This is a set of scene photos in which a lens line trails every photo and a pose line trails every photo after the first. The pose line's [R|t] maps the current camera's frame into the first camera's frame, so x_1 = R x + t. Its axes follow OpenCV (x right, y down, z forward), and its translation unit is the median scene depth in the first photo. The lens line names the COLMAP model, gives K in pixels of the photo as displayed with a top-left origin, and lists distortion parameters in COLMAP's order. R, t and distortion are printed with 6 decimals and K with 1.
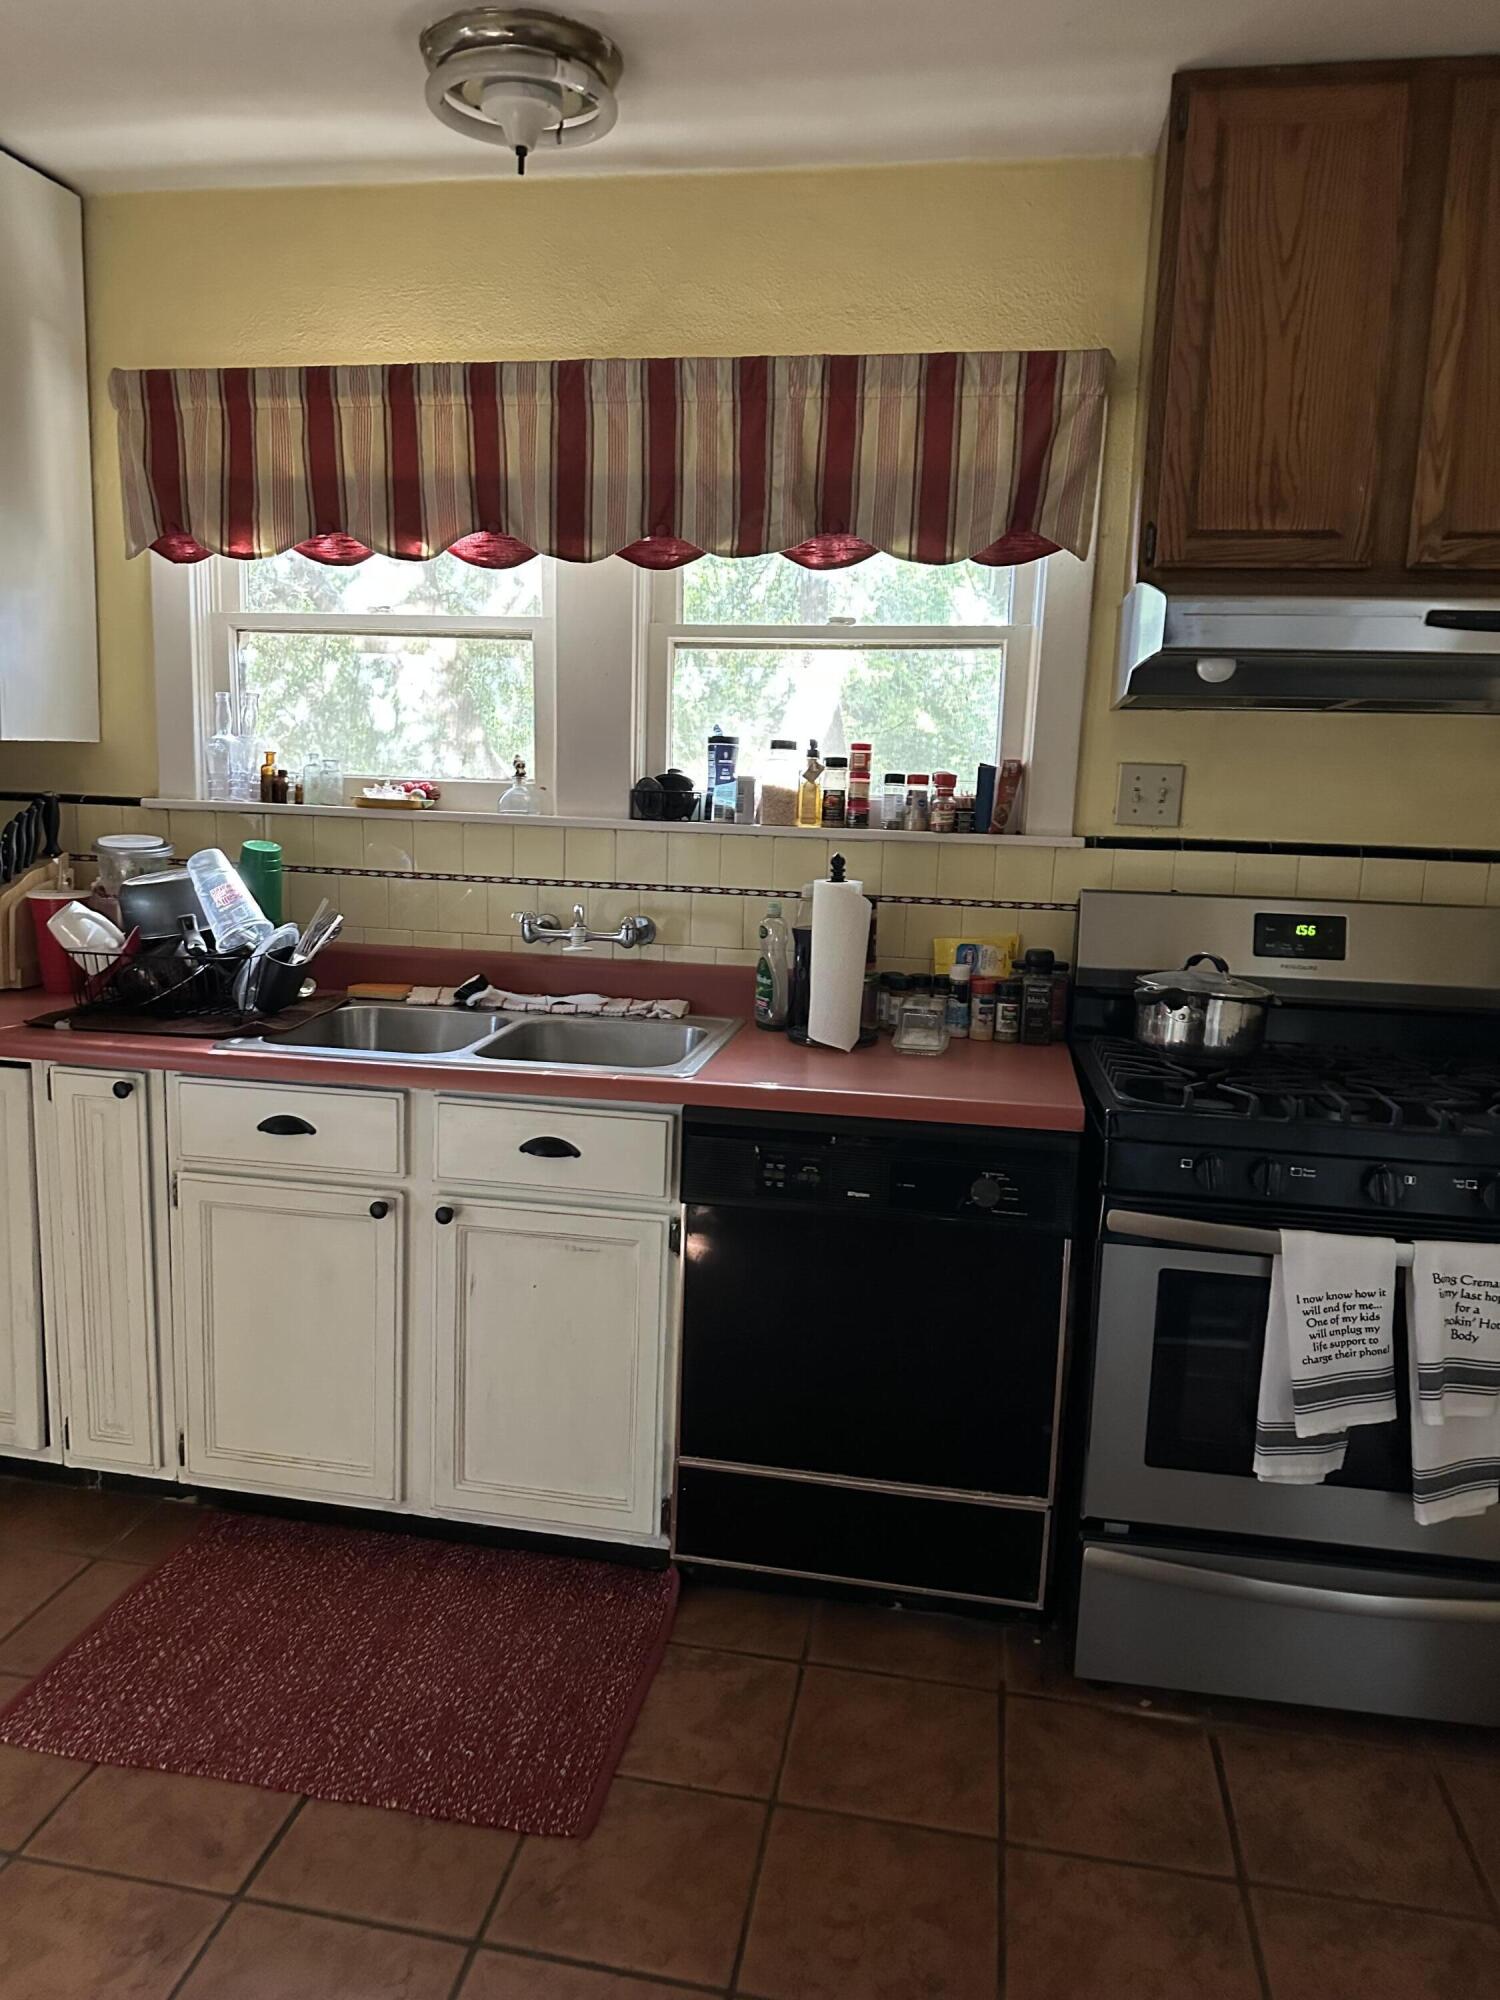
lens RADIAL K [[1395.0, 0, 734.9], [0, 1395.0, 1000.4], [0, 0, 1]] dist [0.056140, -0.073652]
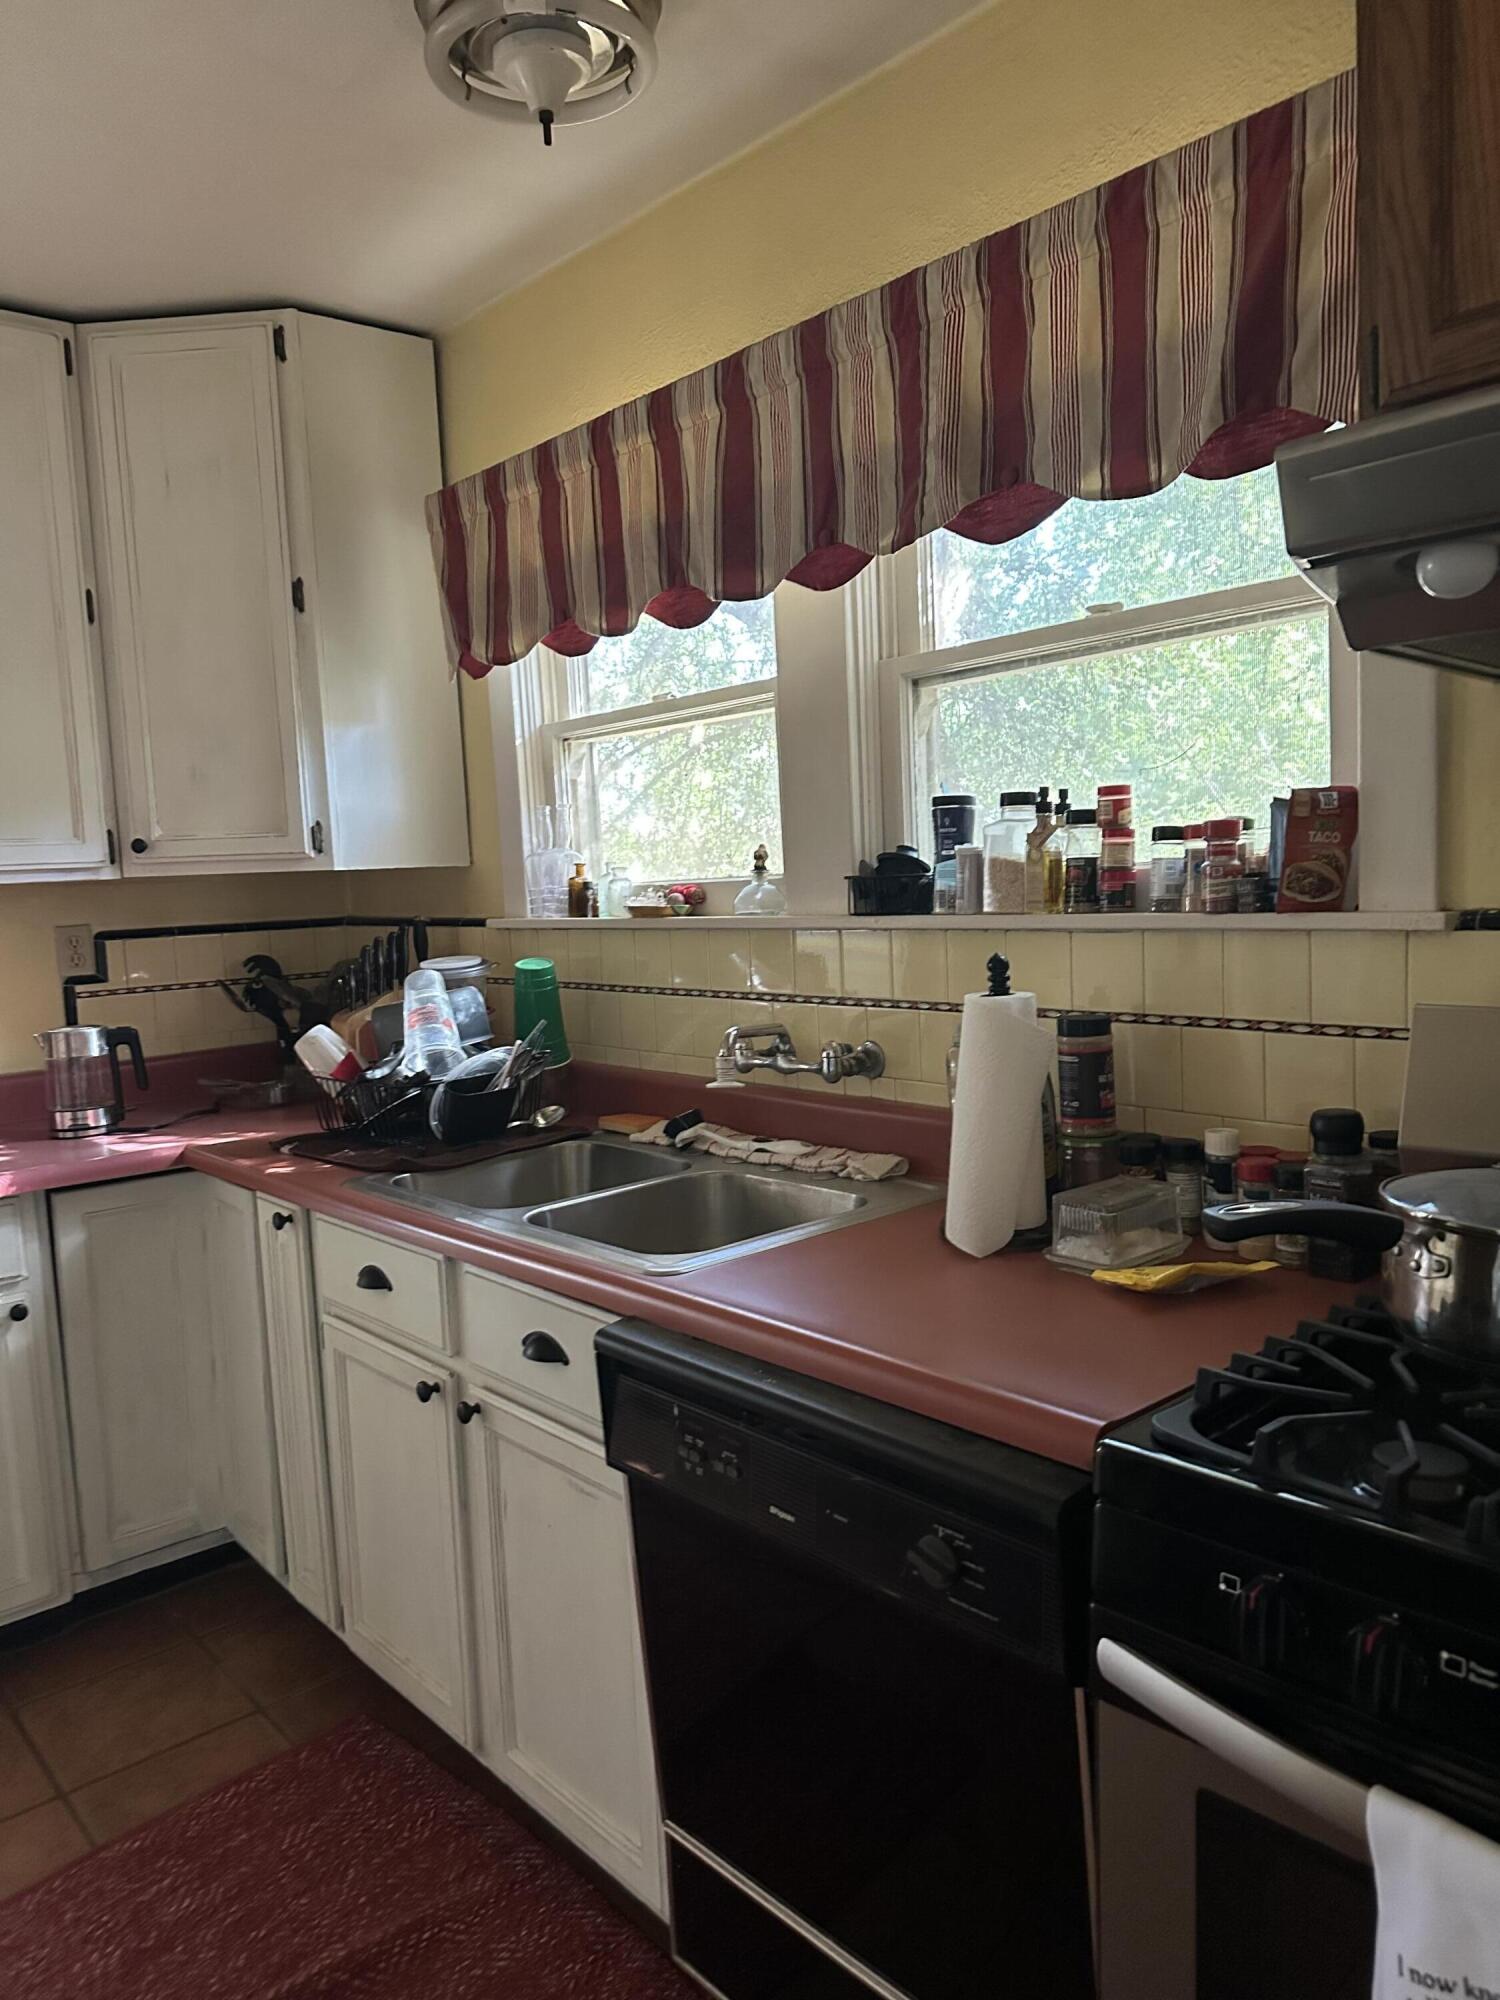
lens RADIAL K [[1395.0, 0, 752.2], [0, 1395.0, 1007.6], [0, 0, 1]] dist [0.056140, -0.073652]
pose [[0.786900, -0.008433, -0.617023, 0.372013], [-0.031176, 0.998086, -0.053400, -0.037383], [0.616293, 0.061257, 0.785131, 0.380071]]
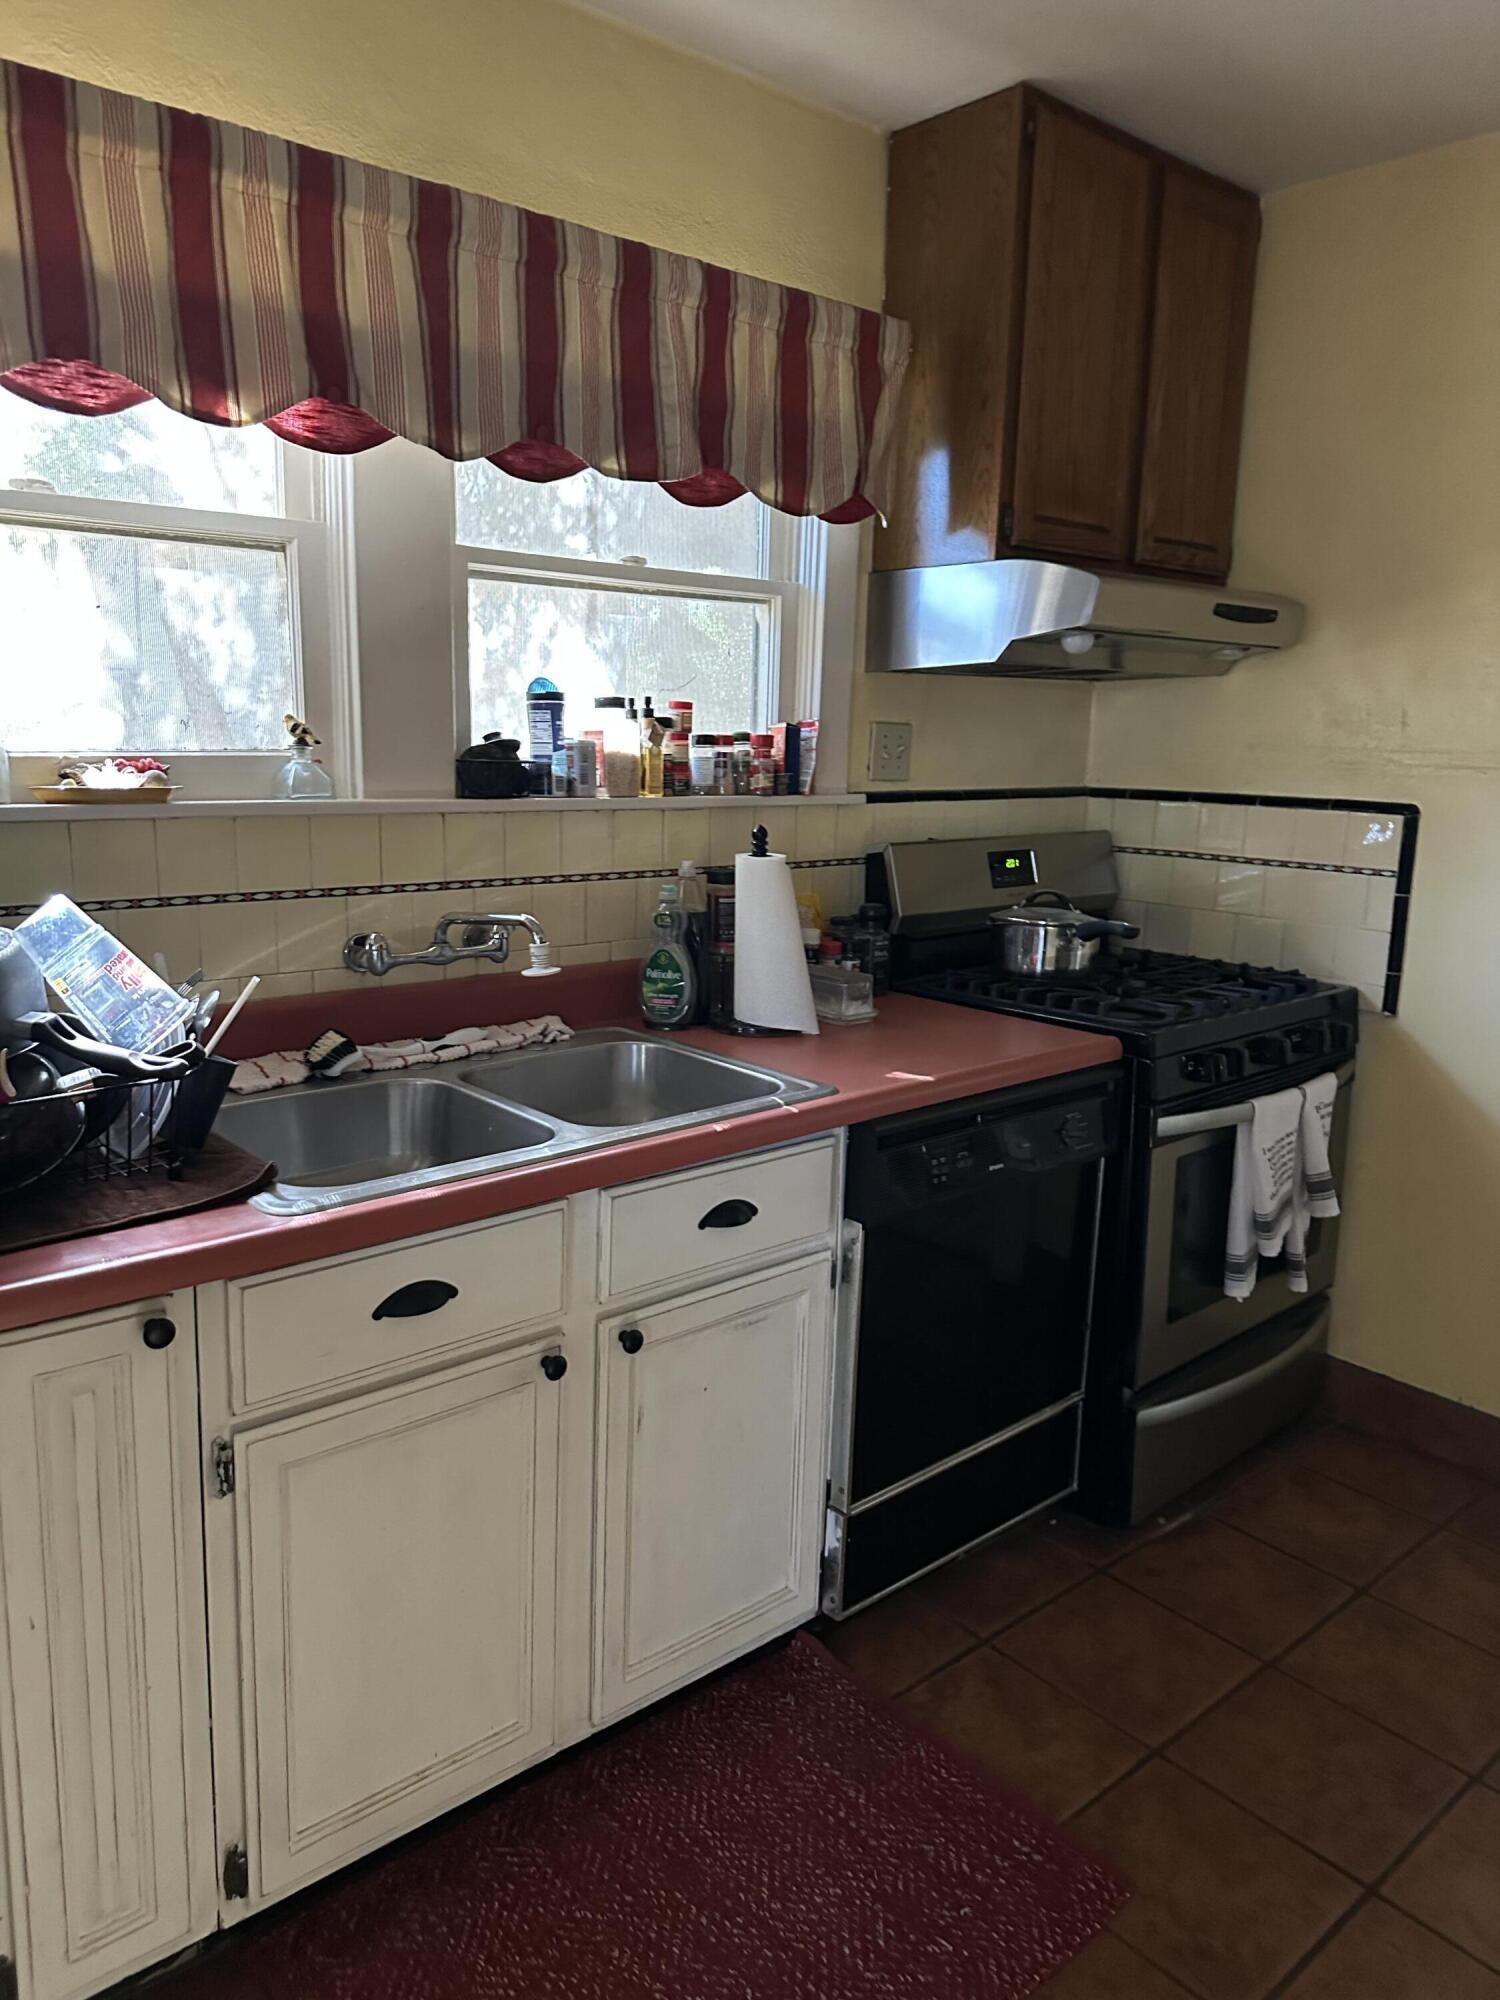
lens RADIAL K [[1395.0, 0, 748.7], [0, 1395.0, 987.5], [0, 0, 1]] dist [0.056140, -0.073652]
pose [[0.631284, -0.161102, 0.758635, -0.610307], [0.124474, 0.986553, 0.105923, -0.092521], [-0.765498, 0.027563, 0.642848, 0.393567]]
